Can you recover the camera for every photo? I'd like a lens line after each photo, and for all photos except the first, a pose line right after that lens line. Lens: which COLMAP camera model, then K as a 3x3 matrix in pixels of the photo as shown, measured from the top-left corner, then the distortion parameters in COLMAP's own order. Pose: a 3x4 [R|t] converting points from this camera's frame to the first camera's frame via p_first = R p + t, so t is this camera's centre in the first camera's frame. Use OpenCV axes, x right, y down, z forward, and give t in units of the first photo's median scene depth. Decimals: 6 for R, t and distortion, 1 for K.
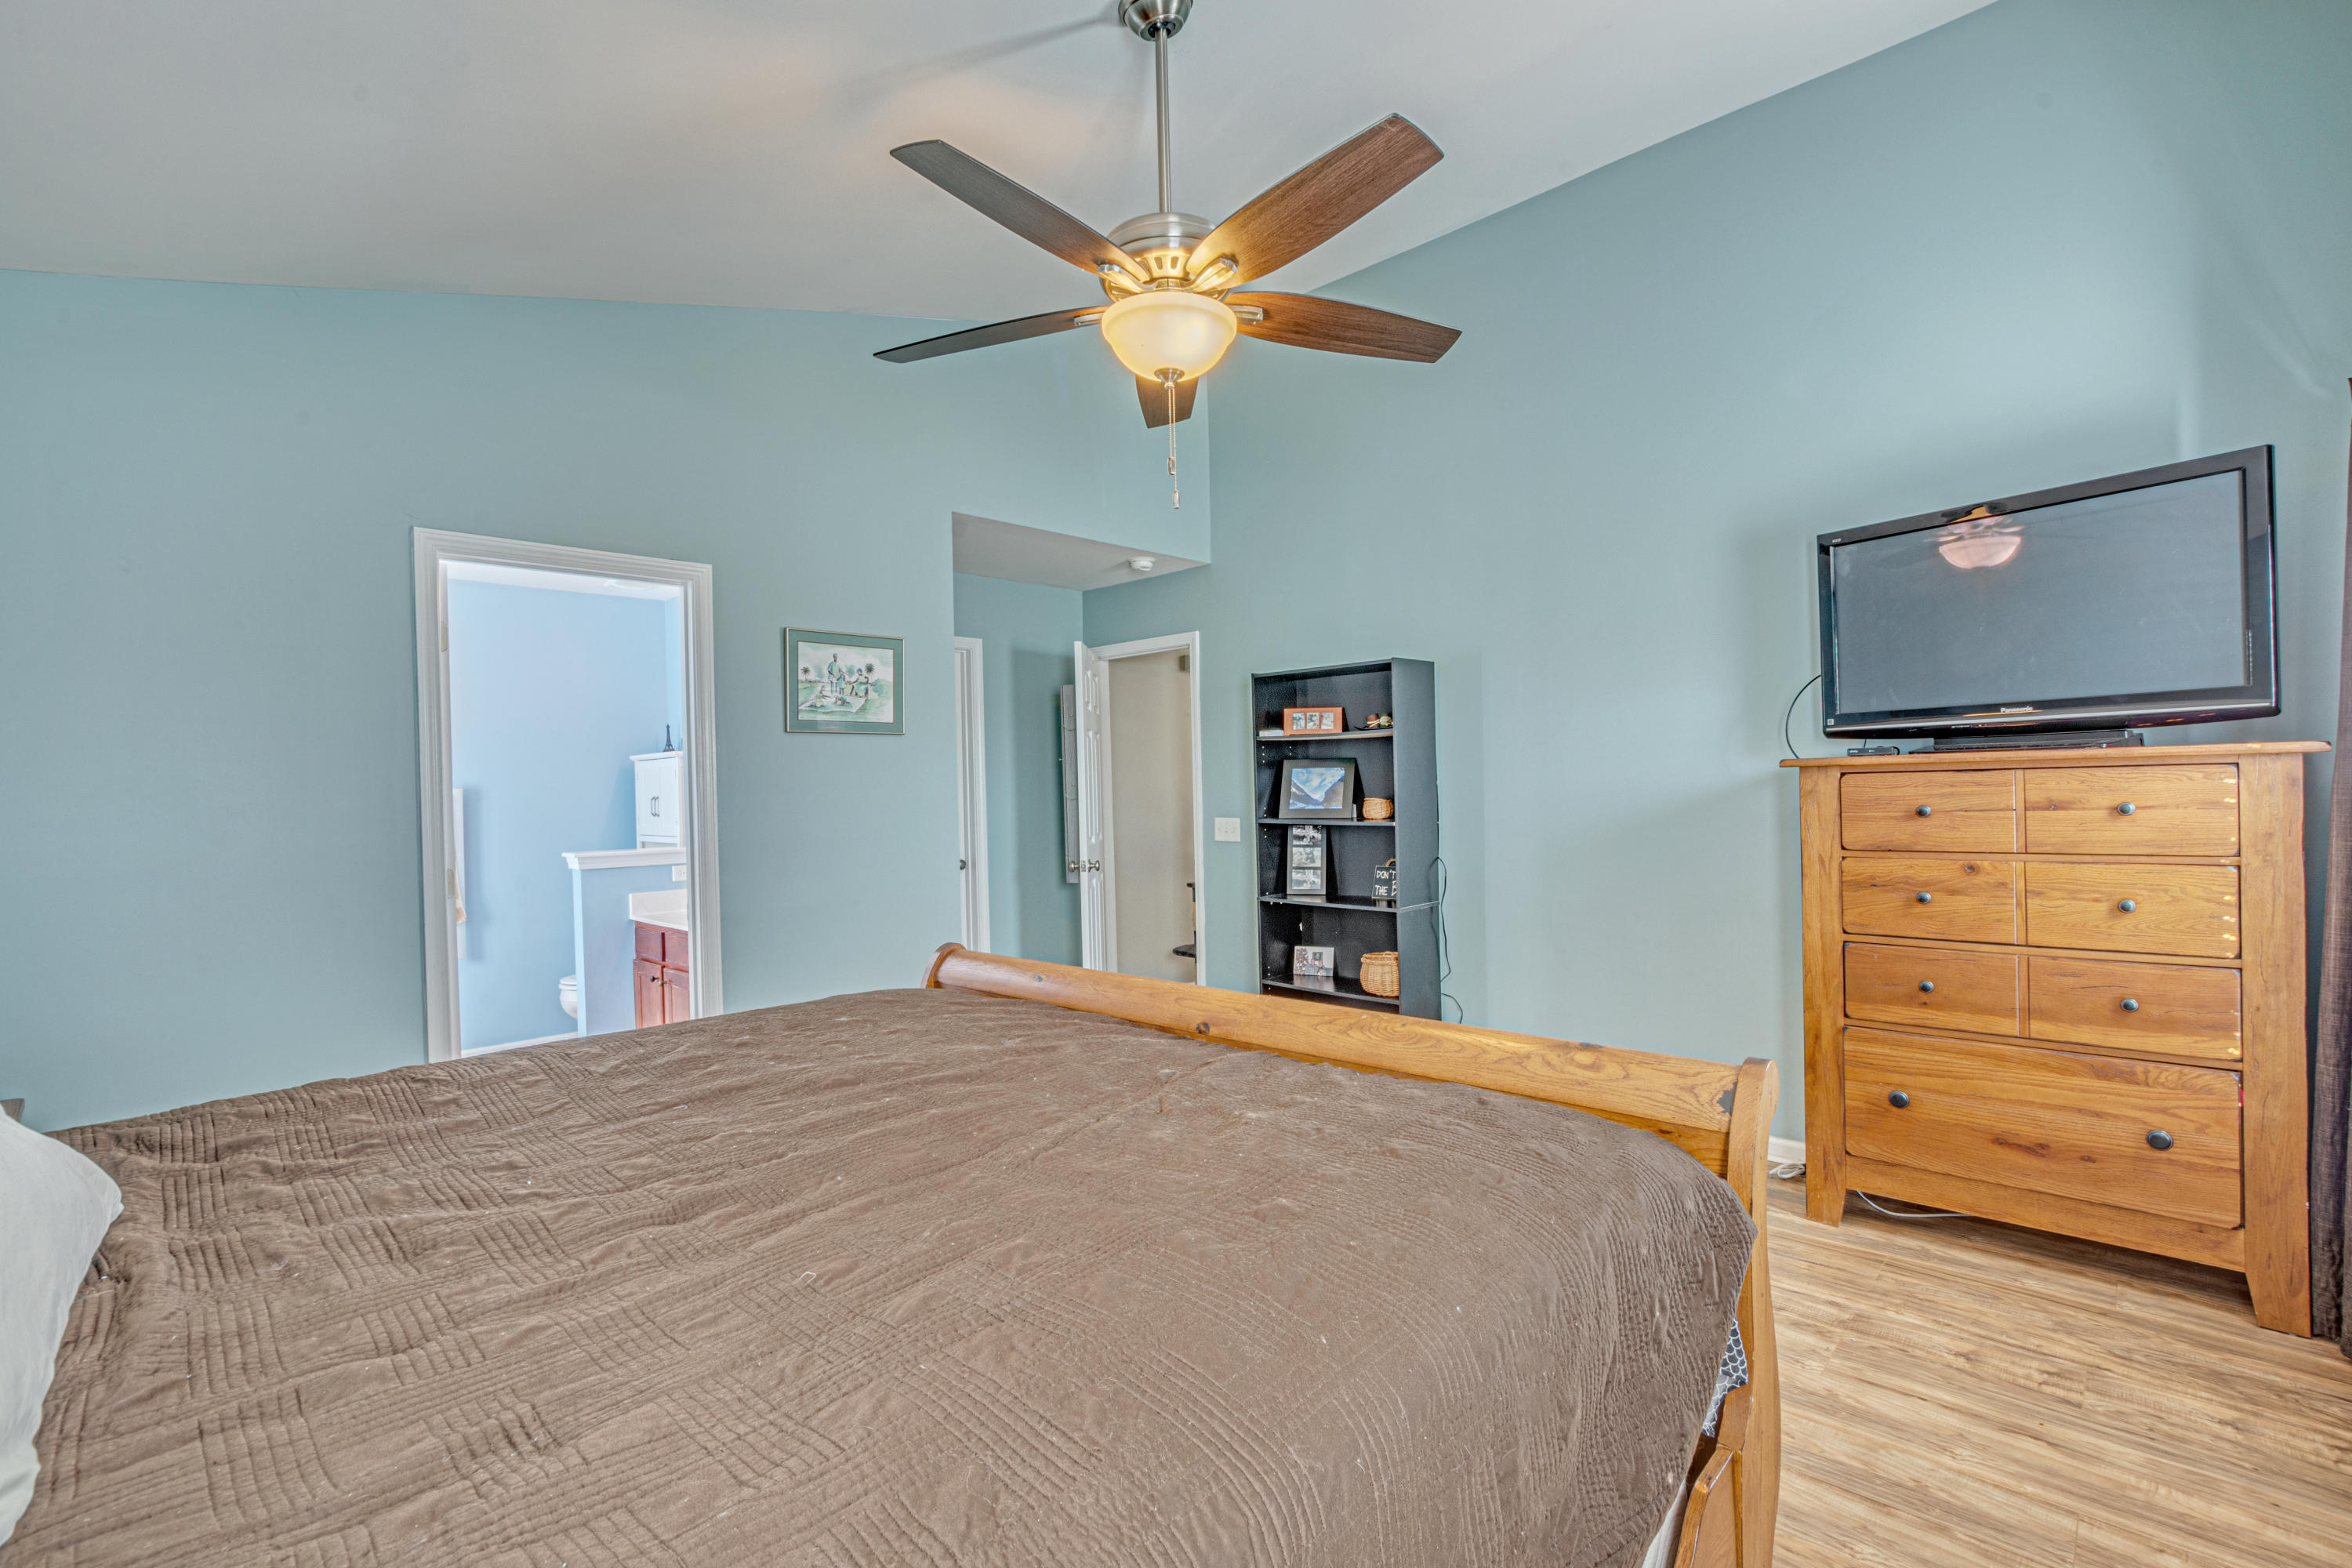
lens RADIAL K [[1047.0, 0, 1173.8], [0, 1047.0, 800.7], [0, 0, 1]] dist [-0.026510, -0.000127]
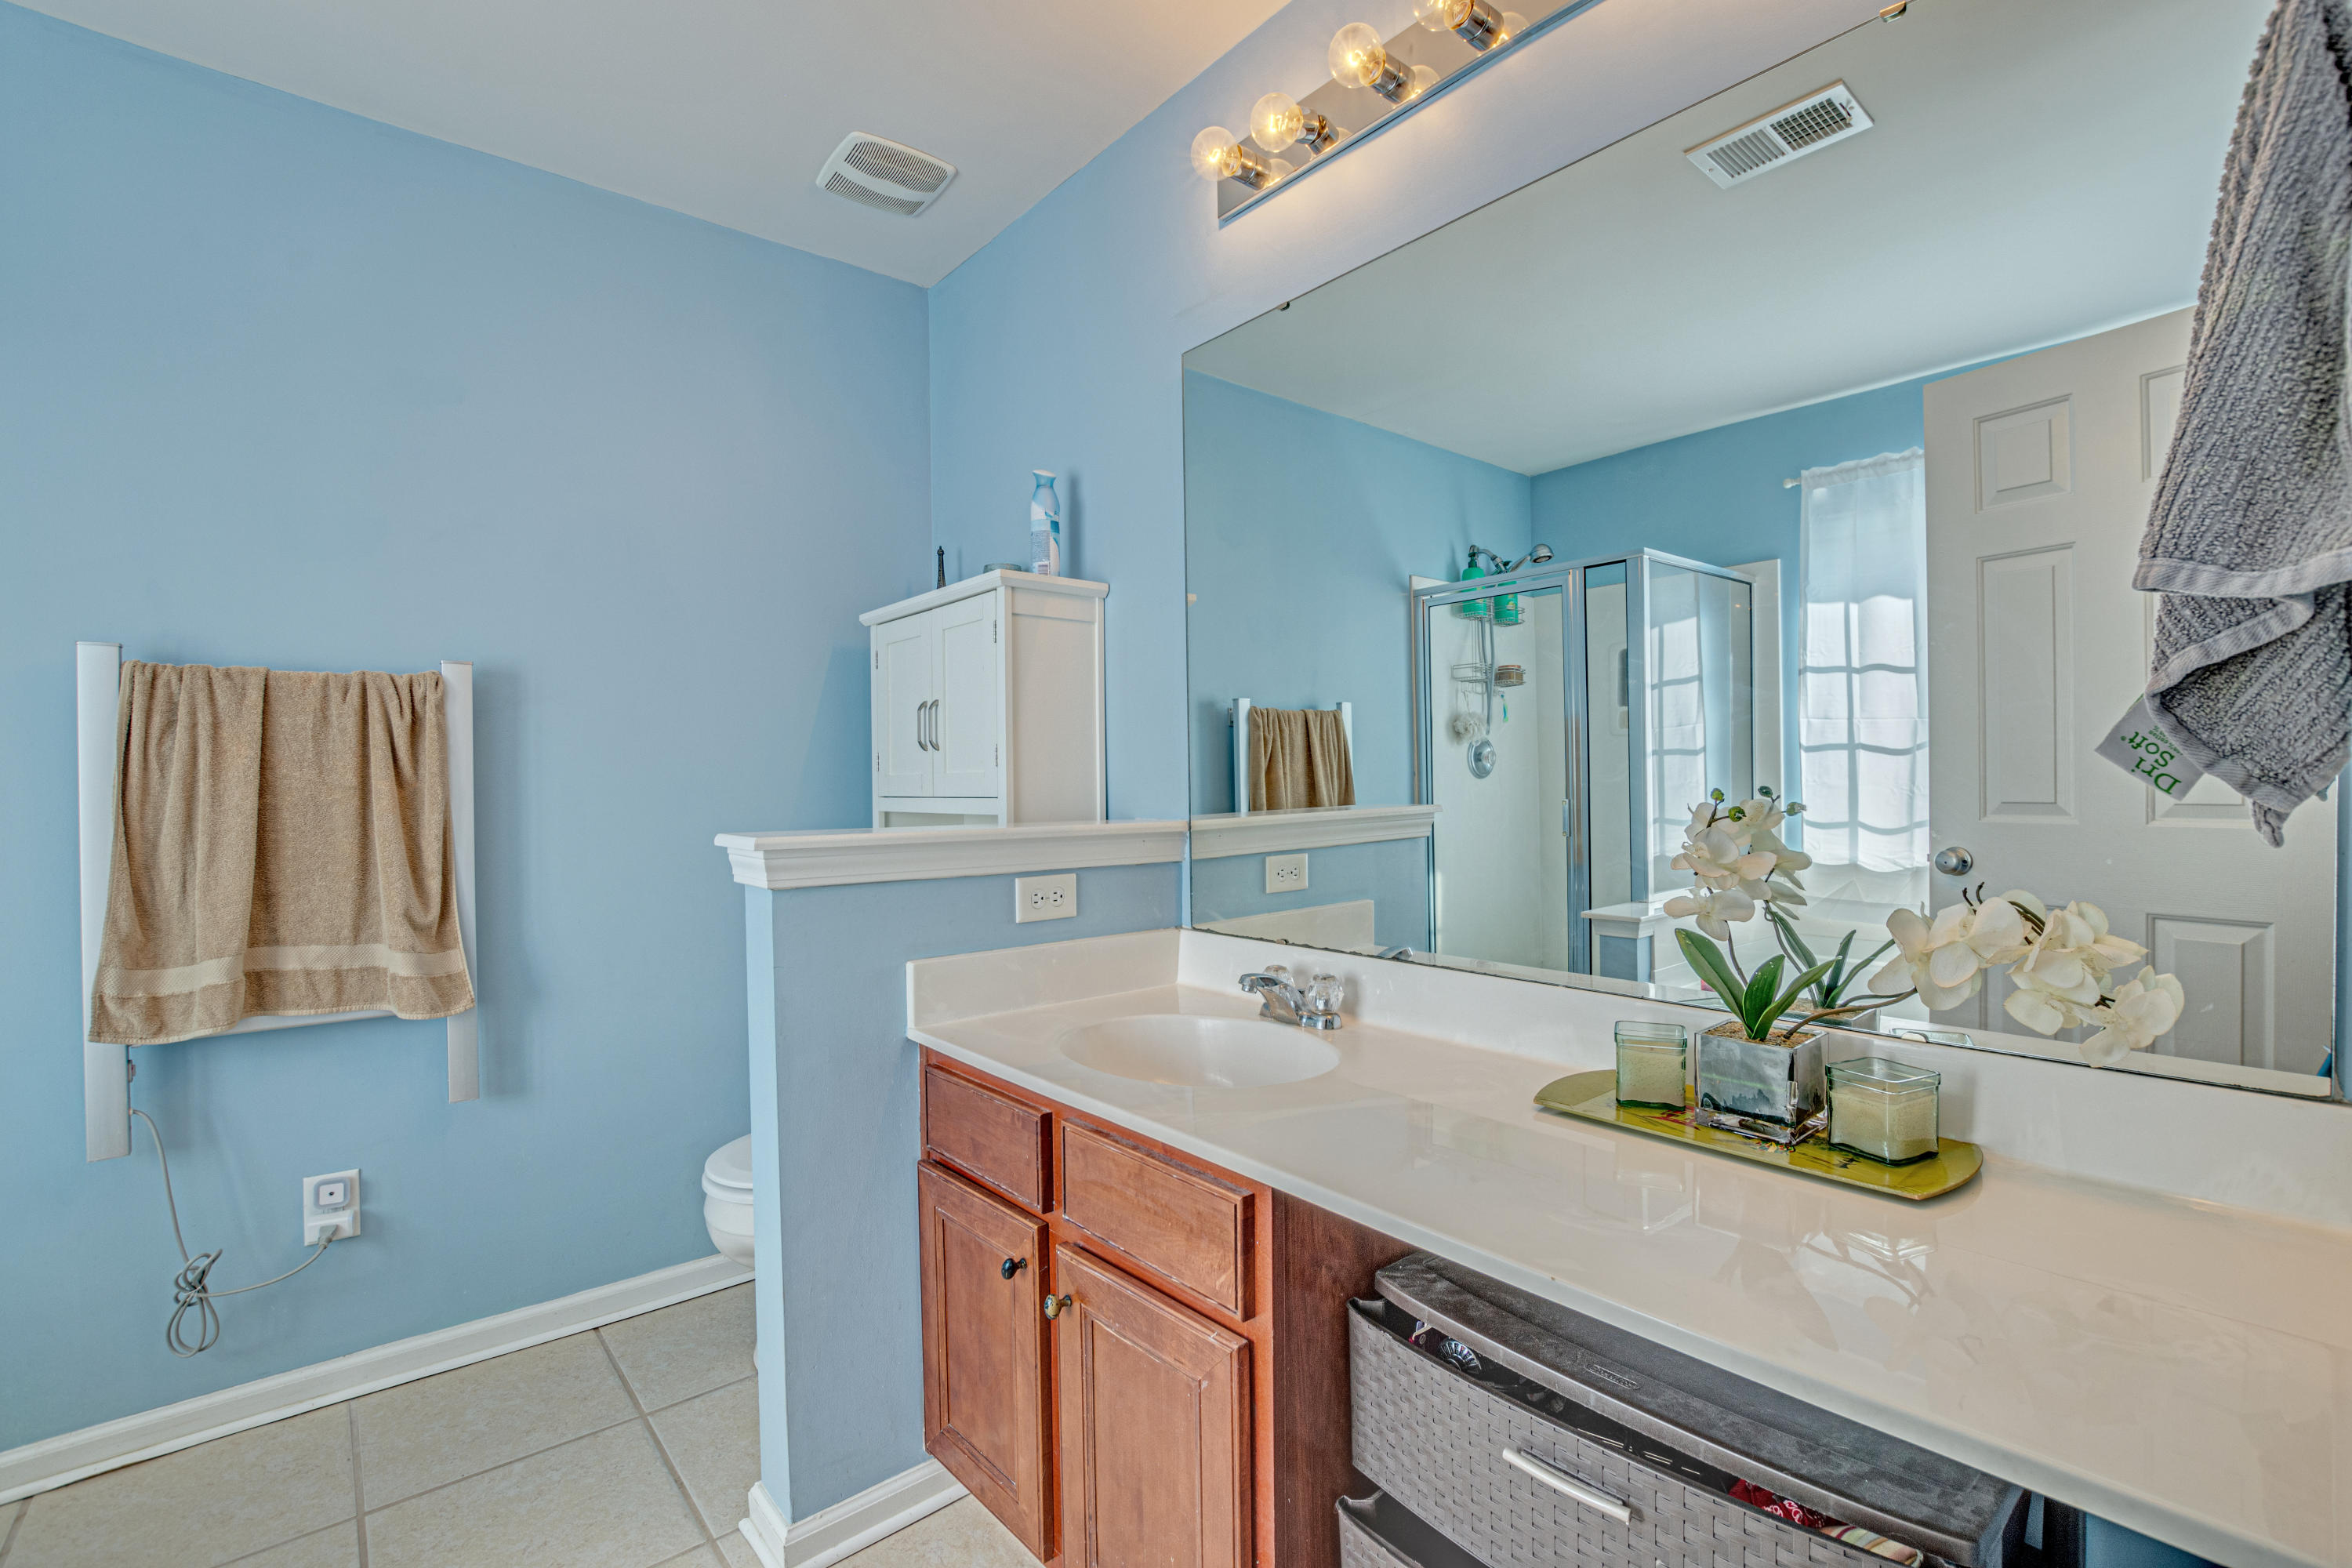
lens RADIAL K [[1047.0, 0, 1173.8], [0, 1047.0, 800.7], [0, 0, 1]] dist [-0.026510, -0.000127]
pose [[0.995765, 0.021662, -0.089347, -0.376855], [-0.021037, 0.999747, 0.007936, 0.030558], [0.089496, -0.006023, 0.995969, 0.619109]]
